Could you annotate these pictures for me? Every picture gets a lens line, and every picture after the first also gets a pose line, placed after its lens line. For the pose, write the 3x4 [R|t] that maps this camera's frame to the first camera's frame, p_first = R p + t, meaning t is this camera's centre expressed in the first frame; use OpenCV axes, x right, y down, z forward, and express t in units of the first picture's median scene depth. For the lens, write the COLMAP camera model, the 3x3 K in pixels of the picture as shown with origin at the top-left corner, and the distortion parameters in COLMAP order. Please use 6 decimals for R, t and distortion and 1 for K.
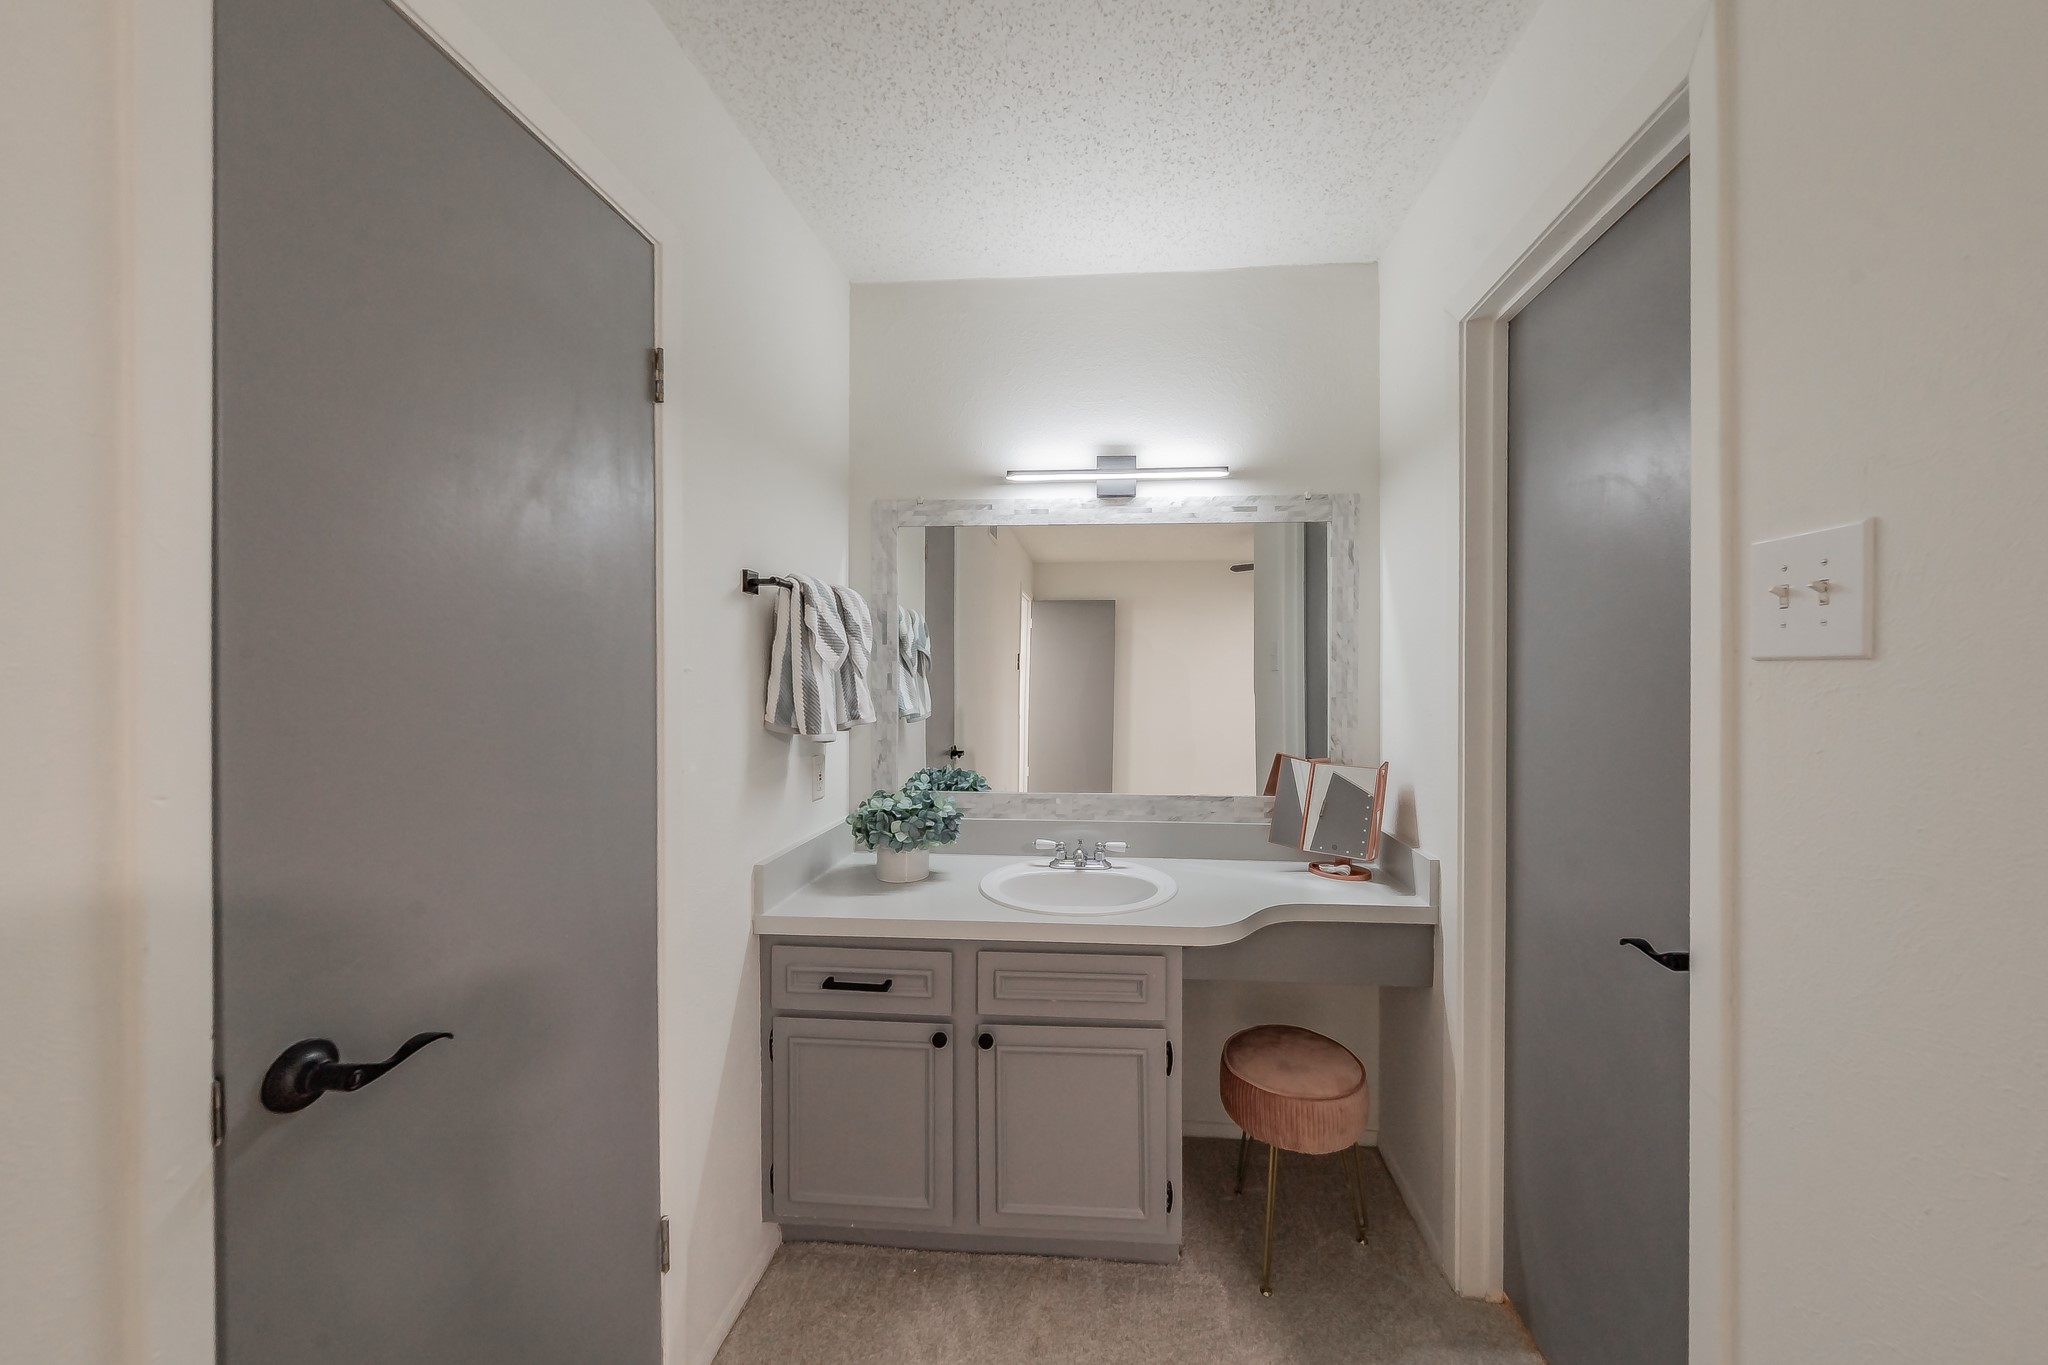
lens RADIAL K [[708.7, 0, 1067.9], [0, 708.7, 675.8], [0, 0, 1]] dist [-0.000118, -0.000094]
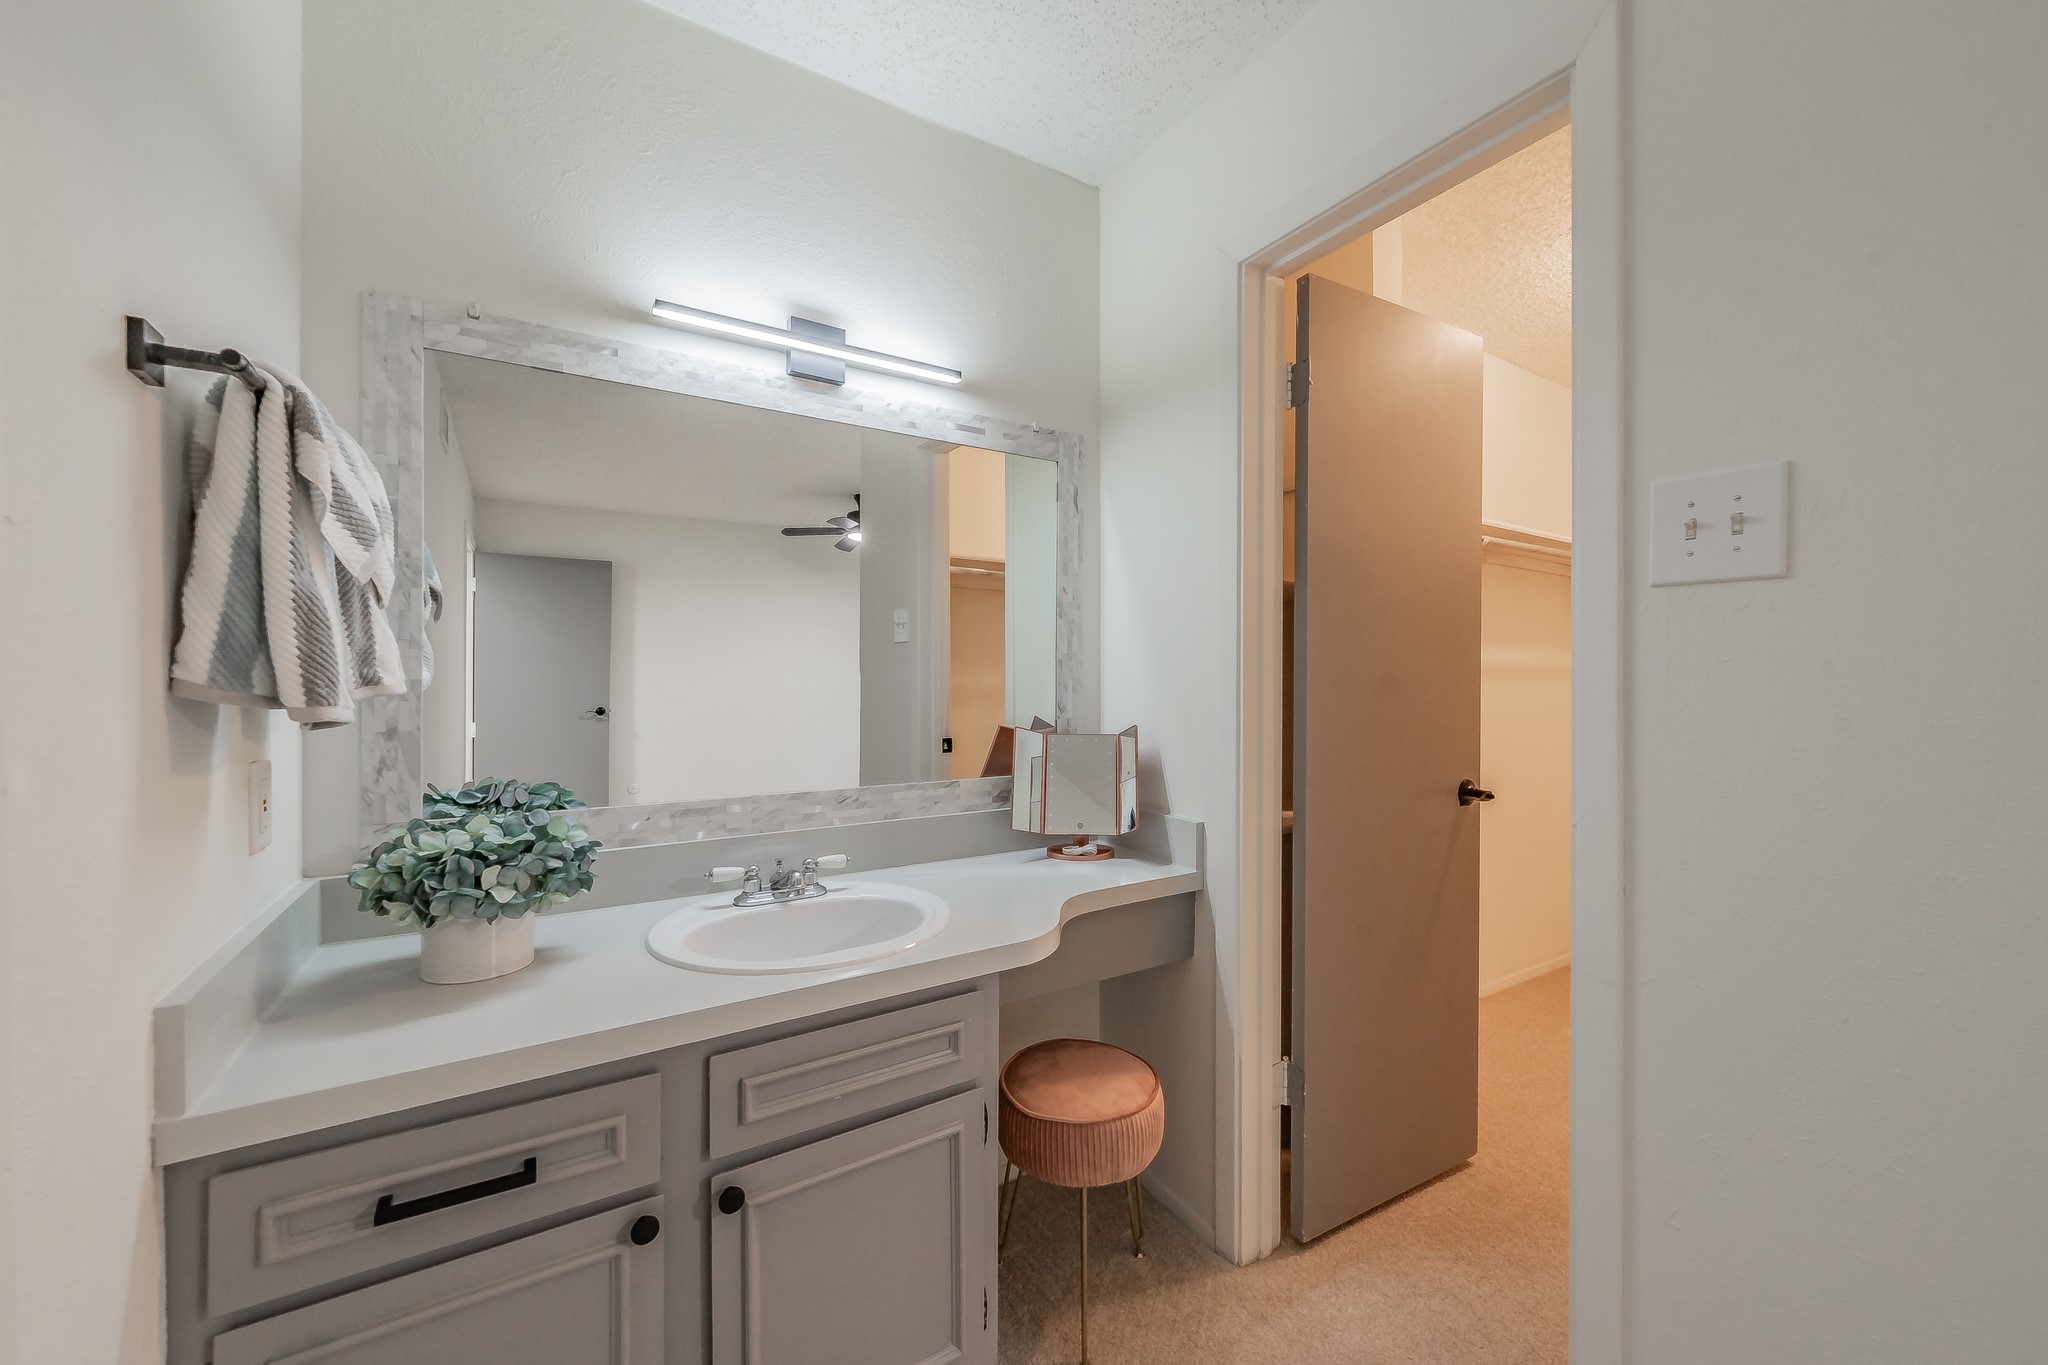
lens RADIAL K [[781.9, 0, 1076.7], [0, 781.9, 668.9], [0, 0, 1]] dist [-0.001676, -0.000009]
pose [[0.803672, 0.000710, 0.595072, -0.229615], [-0.002010, 0.999997, 0.001521, 0.048306], [-0.595069, -0.002418, 0.803671, 0.237915]]
